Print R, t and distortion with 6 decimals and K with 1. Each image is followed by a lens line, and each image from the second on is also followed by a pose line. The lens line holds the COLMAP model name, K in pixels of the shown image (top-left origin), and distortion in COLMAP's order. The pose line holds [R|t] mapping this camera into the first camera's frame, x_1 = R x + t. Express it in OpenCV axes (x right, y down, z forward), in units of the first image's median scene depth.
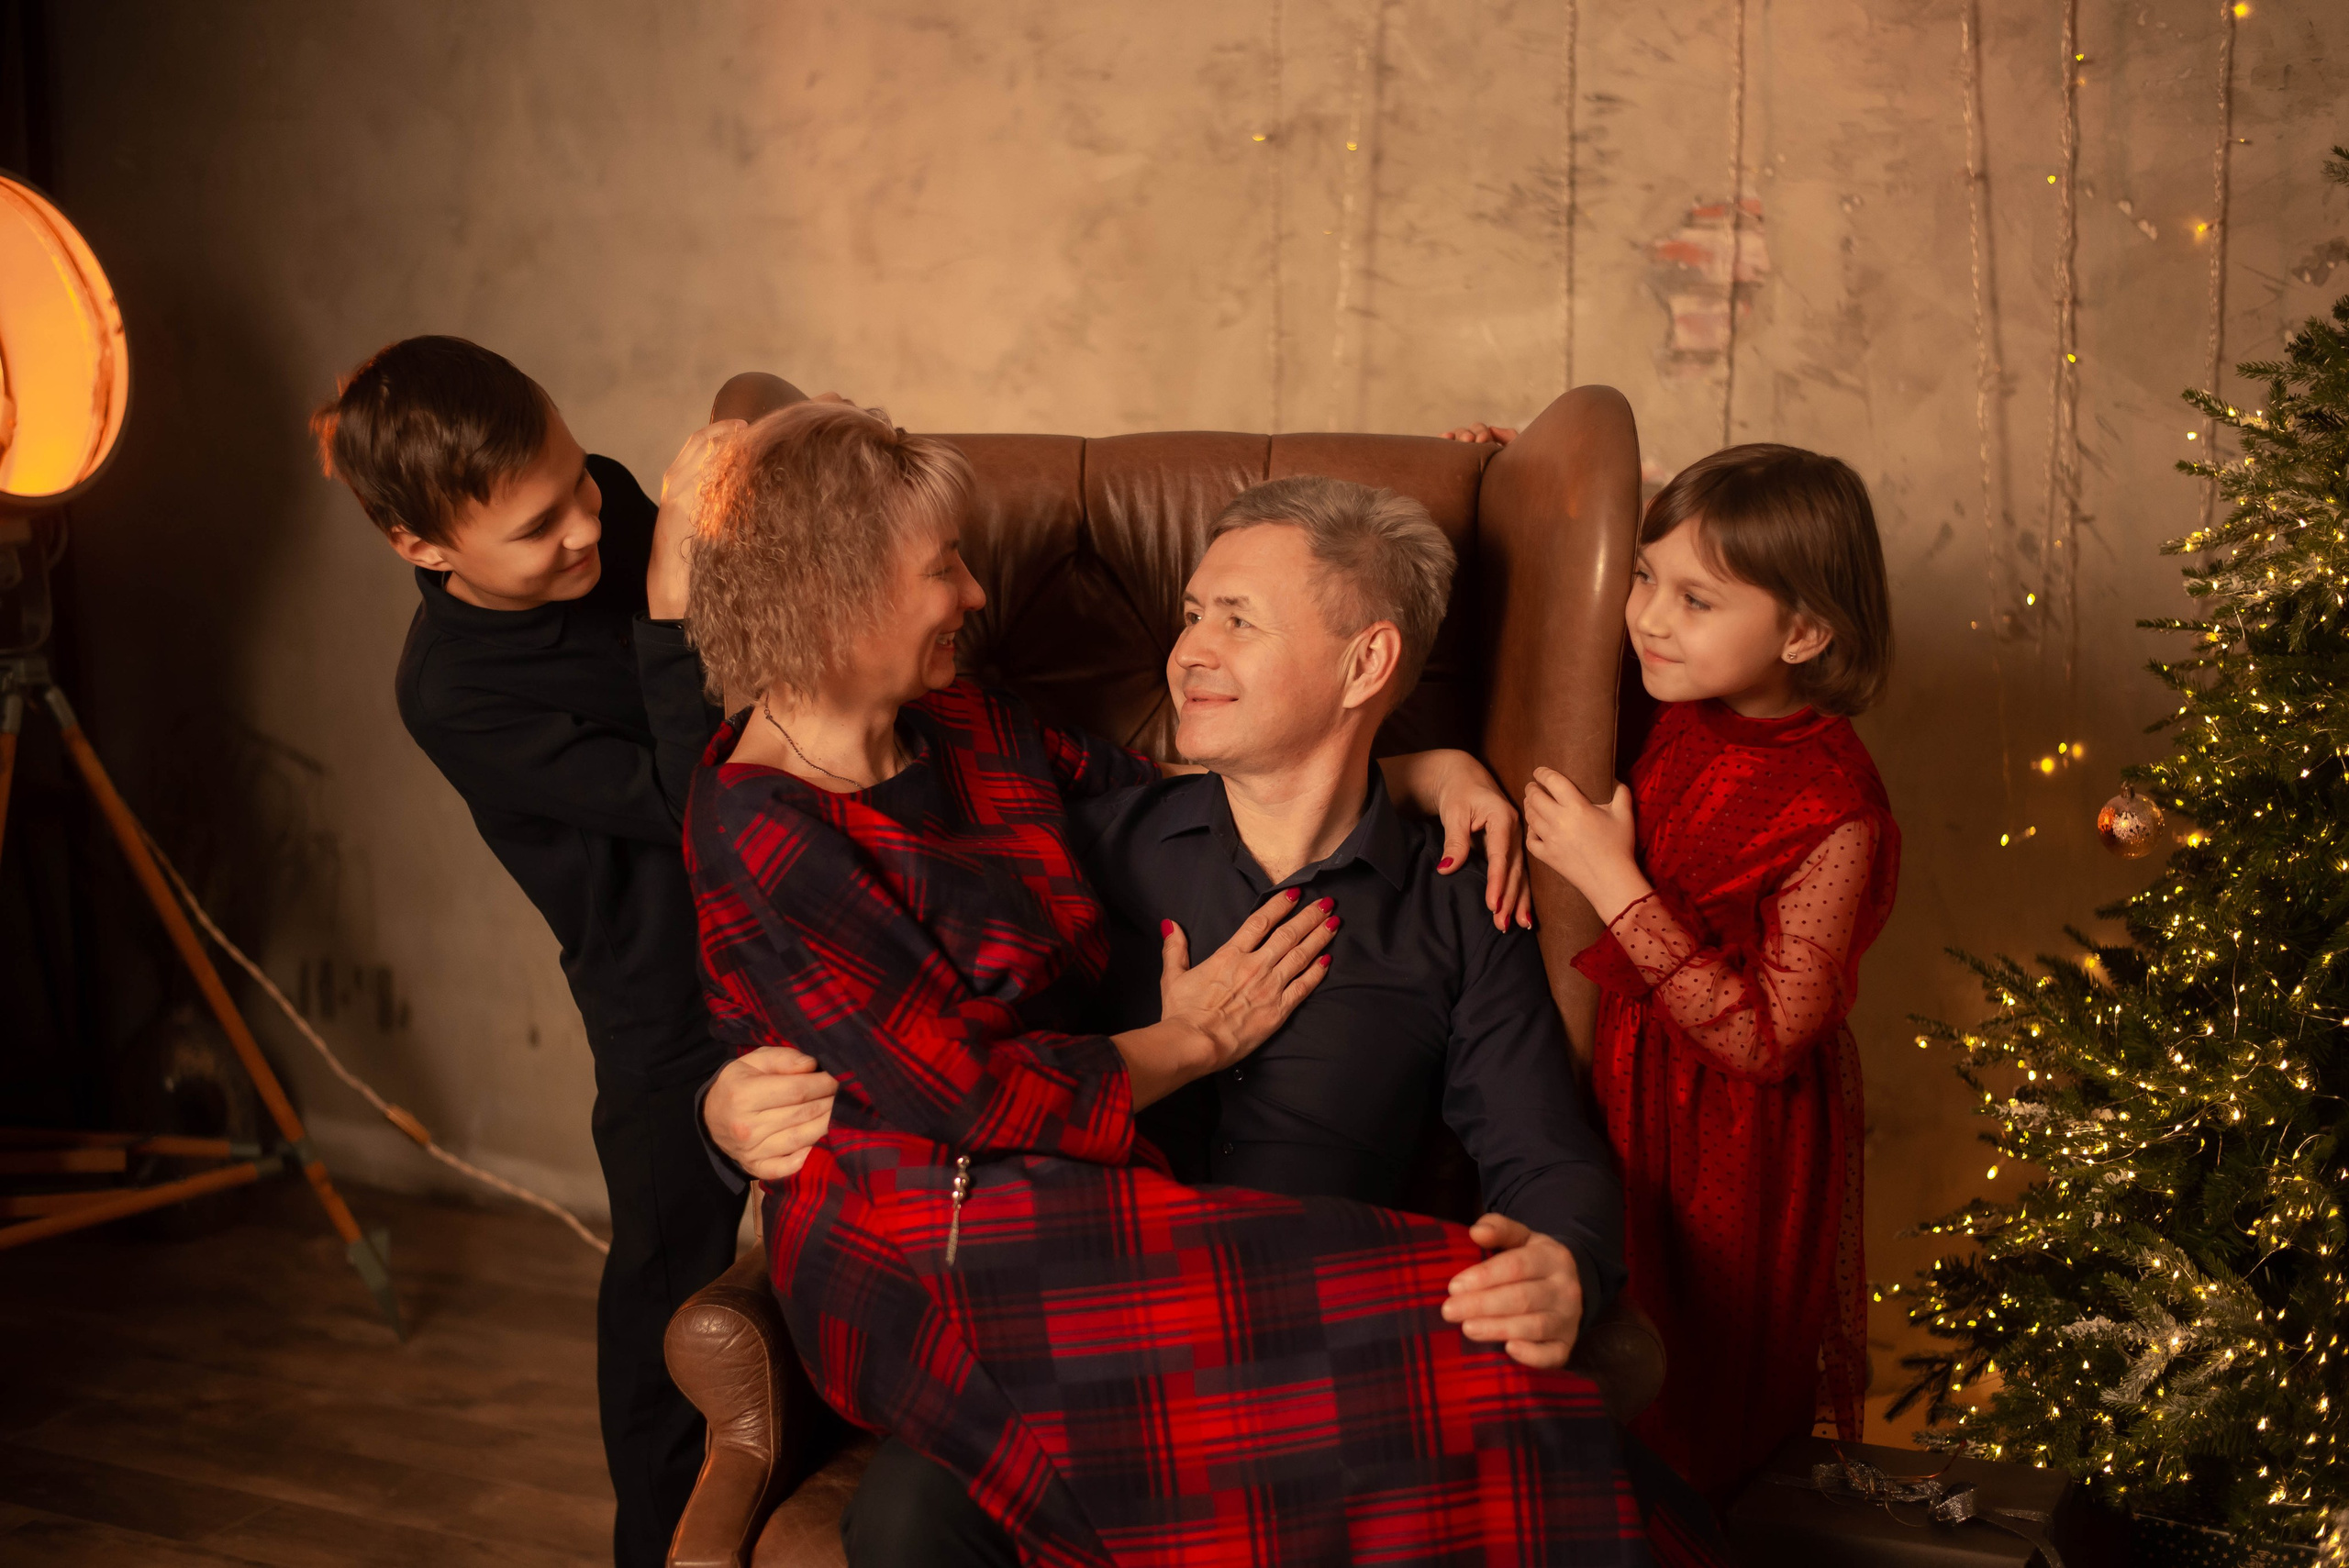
lens RADIAL K [[3400.4, 0, 1174.5], [0, 3400.4, 784.0], [0, 0, 1]] dist [-0.106693, 0.035501]
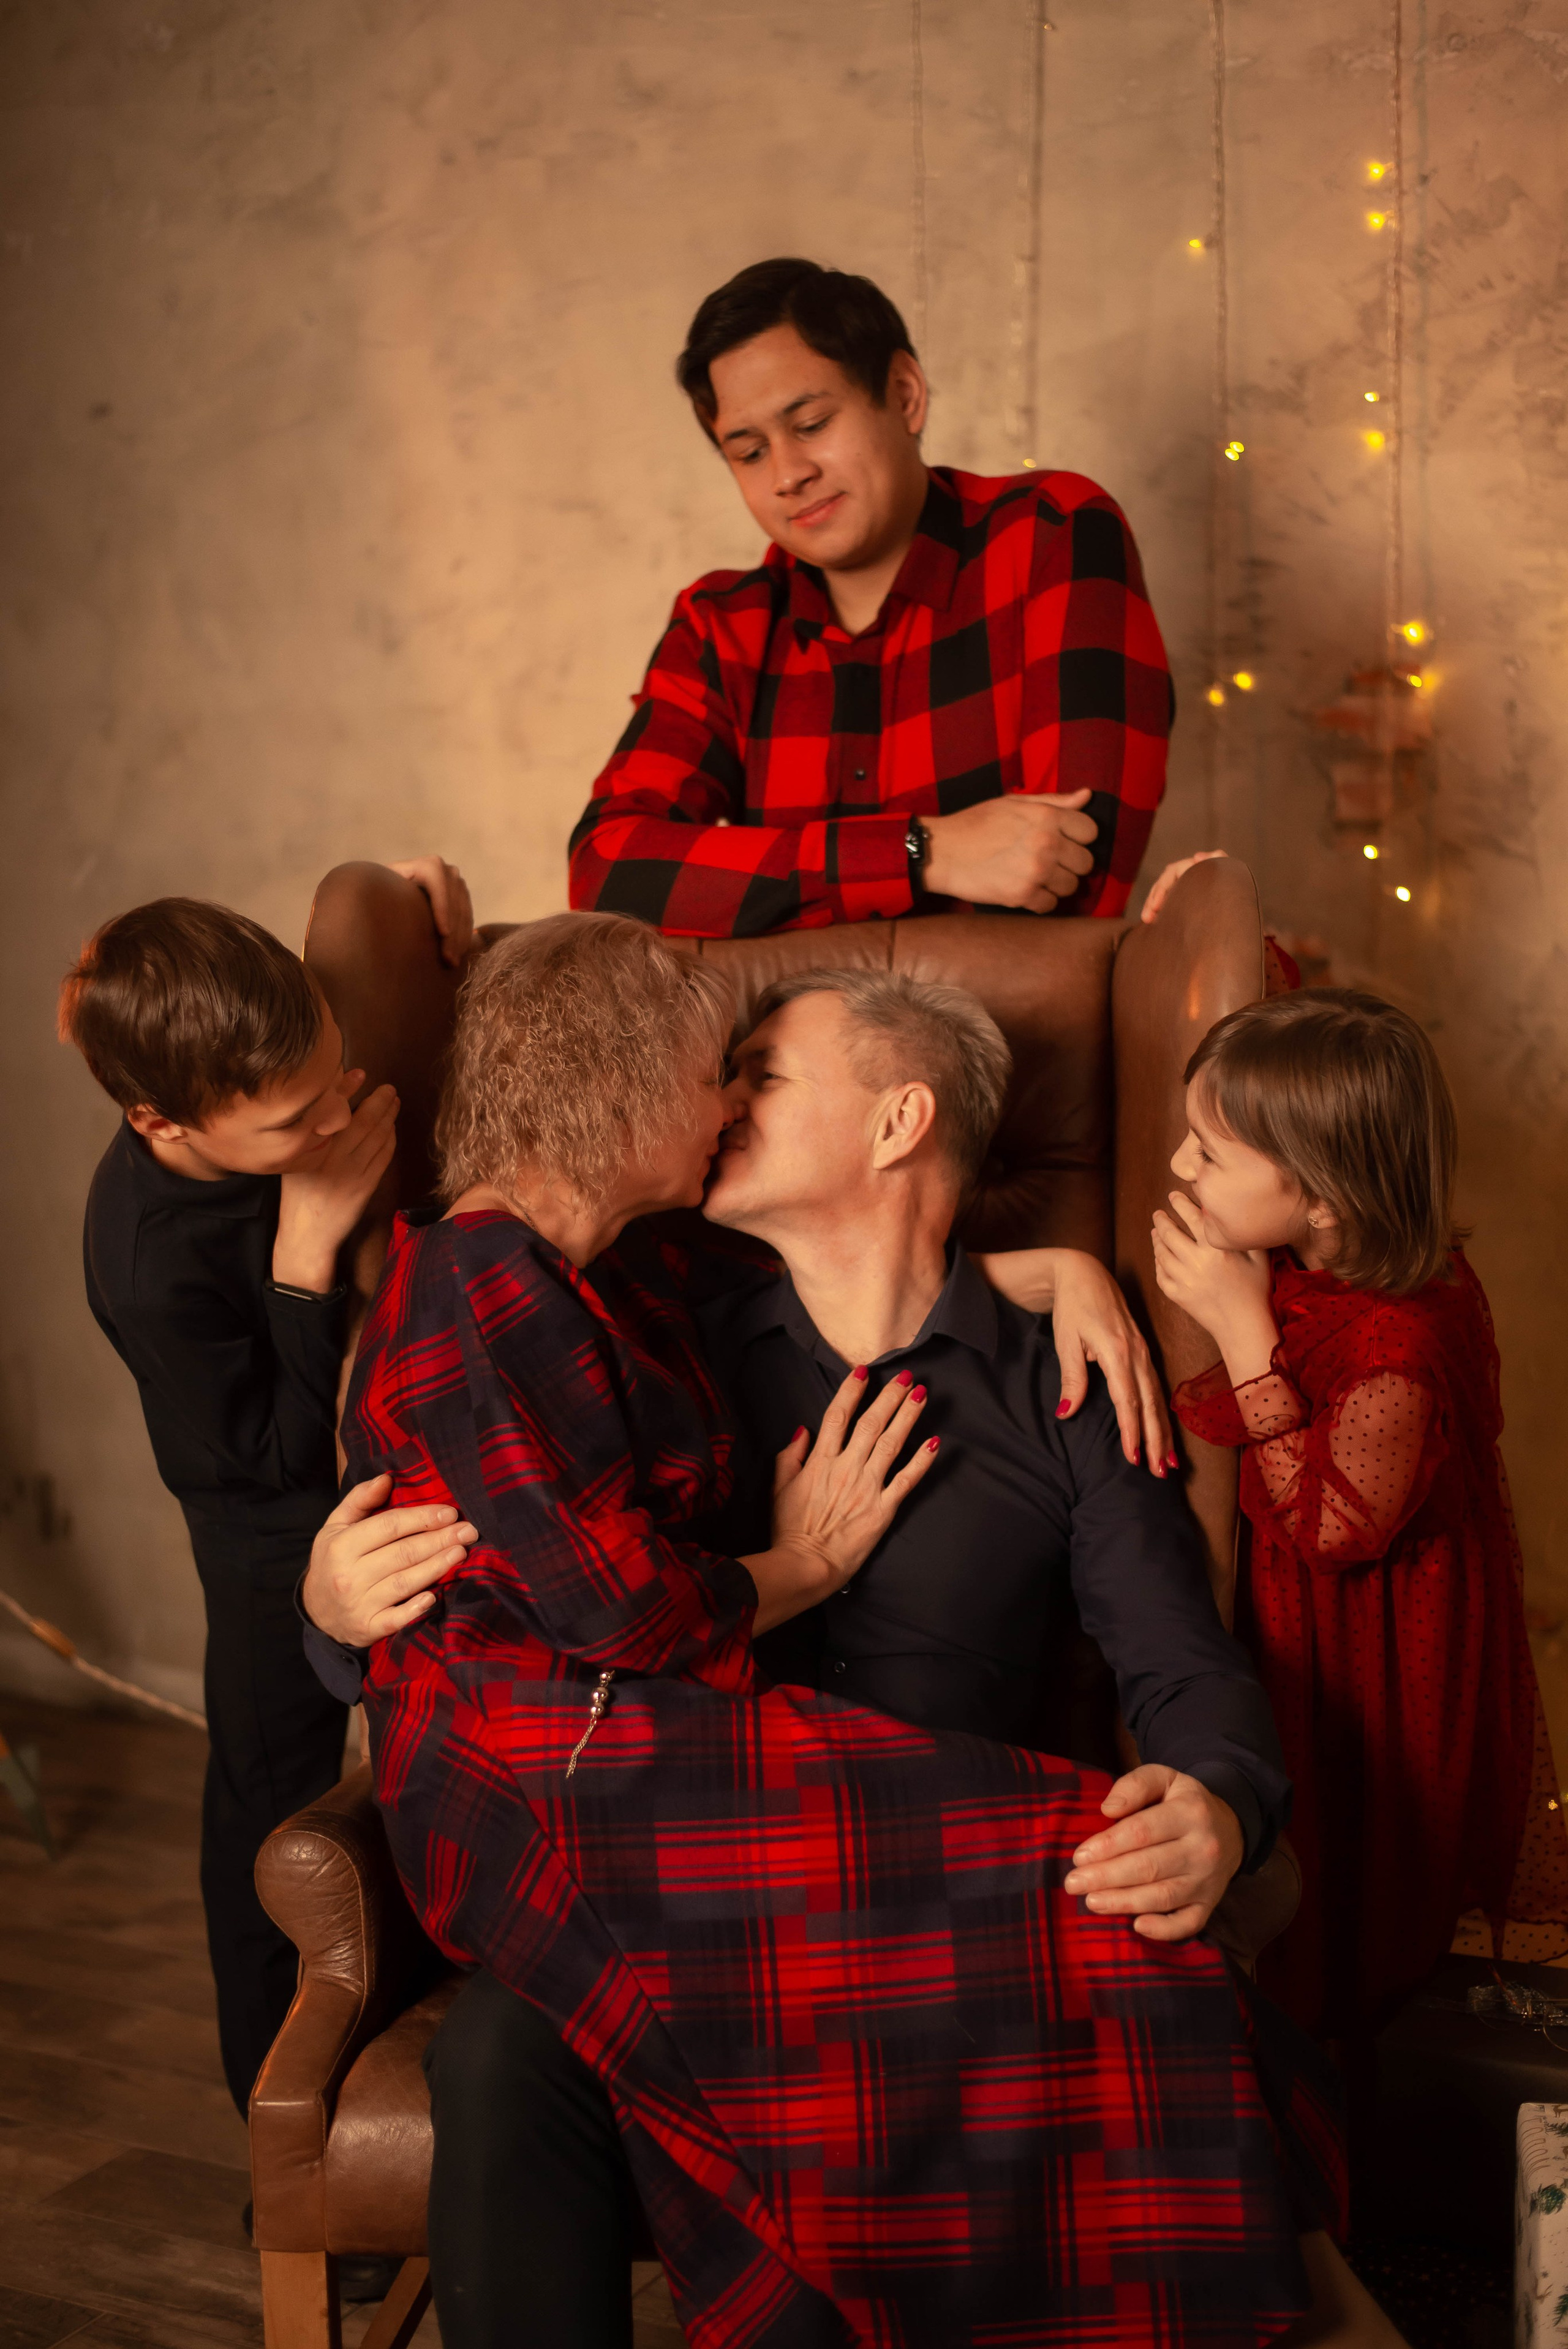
lens RADIAL K [[3412.3, 0, 784.0], [0, 3412.3, 1174.5], [0, 0, 1]] dist [-0.101593, 0.021984]
pose [[0.999045, -0.017238, -0.040140, 0.028269], [0.016051, 0.999430, -0.029715, -0.000819], [0.040629, 0.029042, 0.998752, 0.027237]]
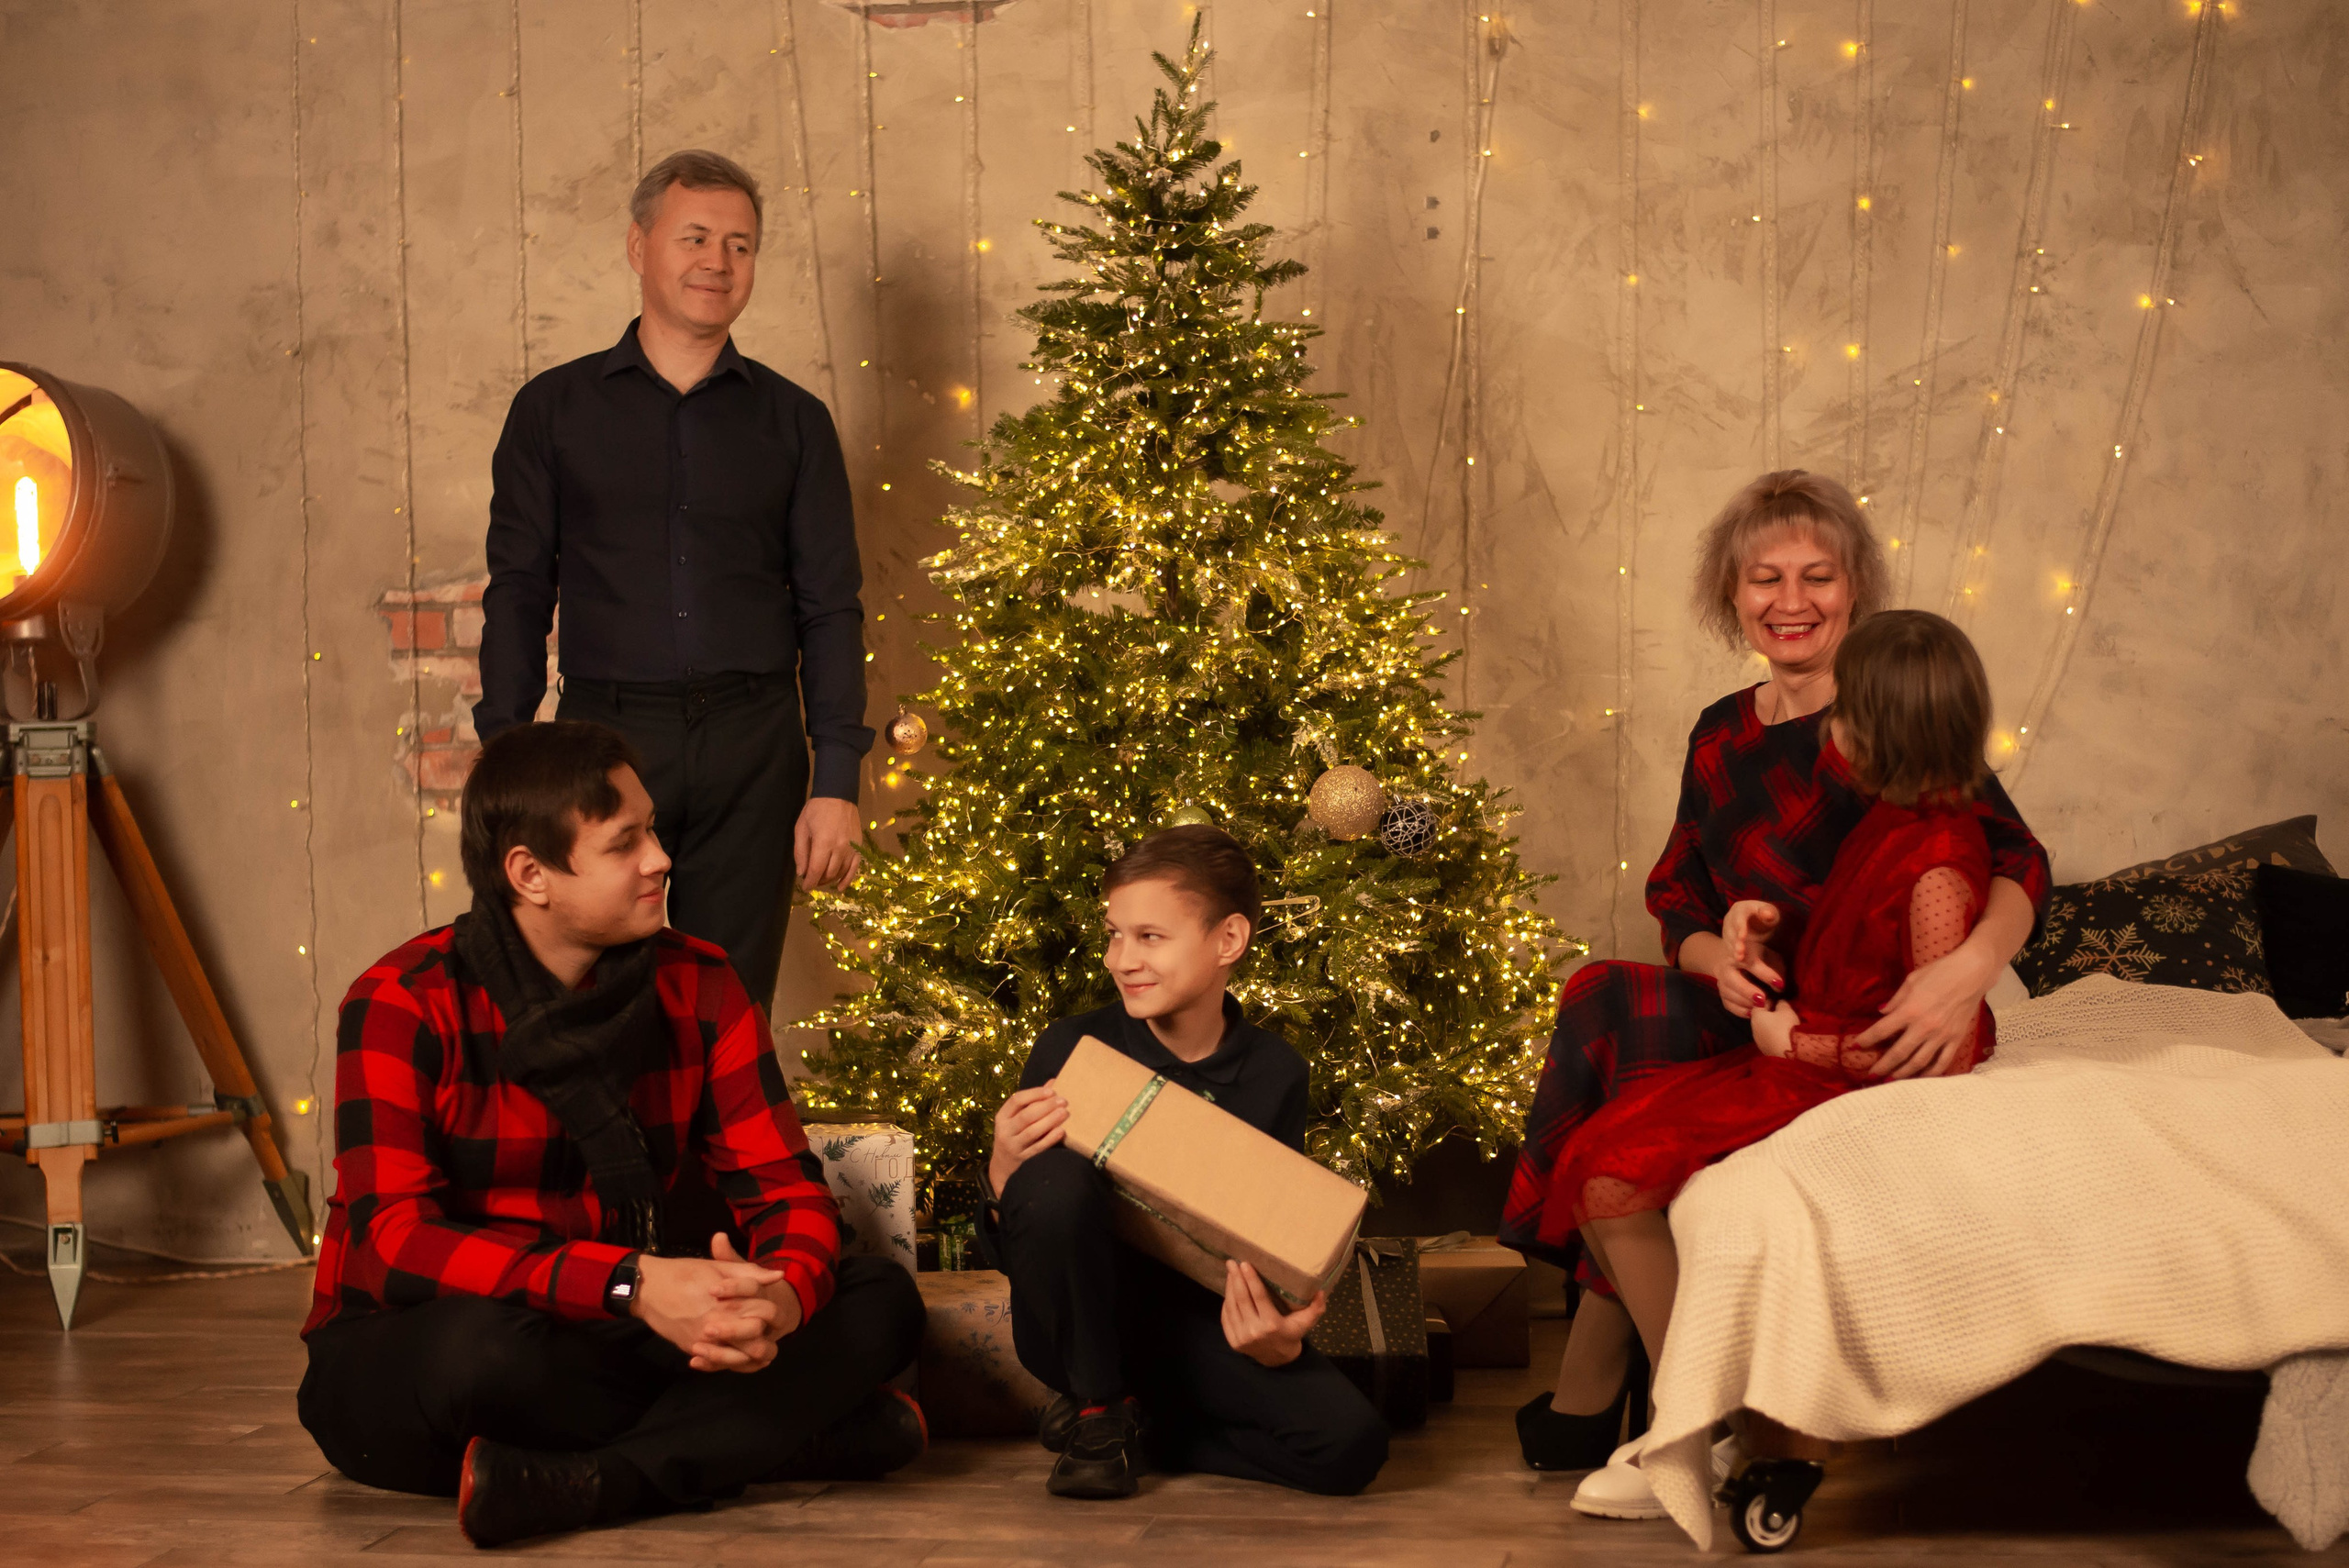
lens RADIAL K [[4074.4, 0, 1172.5], [0, 4074.4, 925.9], [0, 0, 1]] dist [-0.137606, 0.150290]
pose [[0.960503, -0.030493, 0.276593, -0.095461], [0.060226, 0.993199, -0.099646, 0.232830], [-0.271673, 0.112369, 0.955807, -0.647006]]
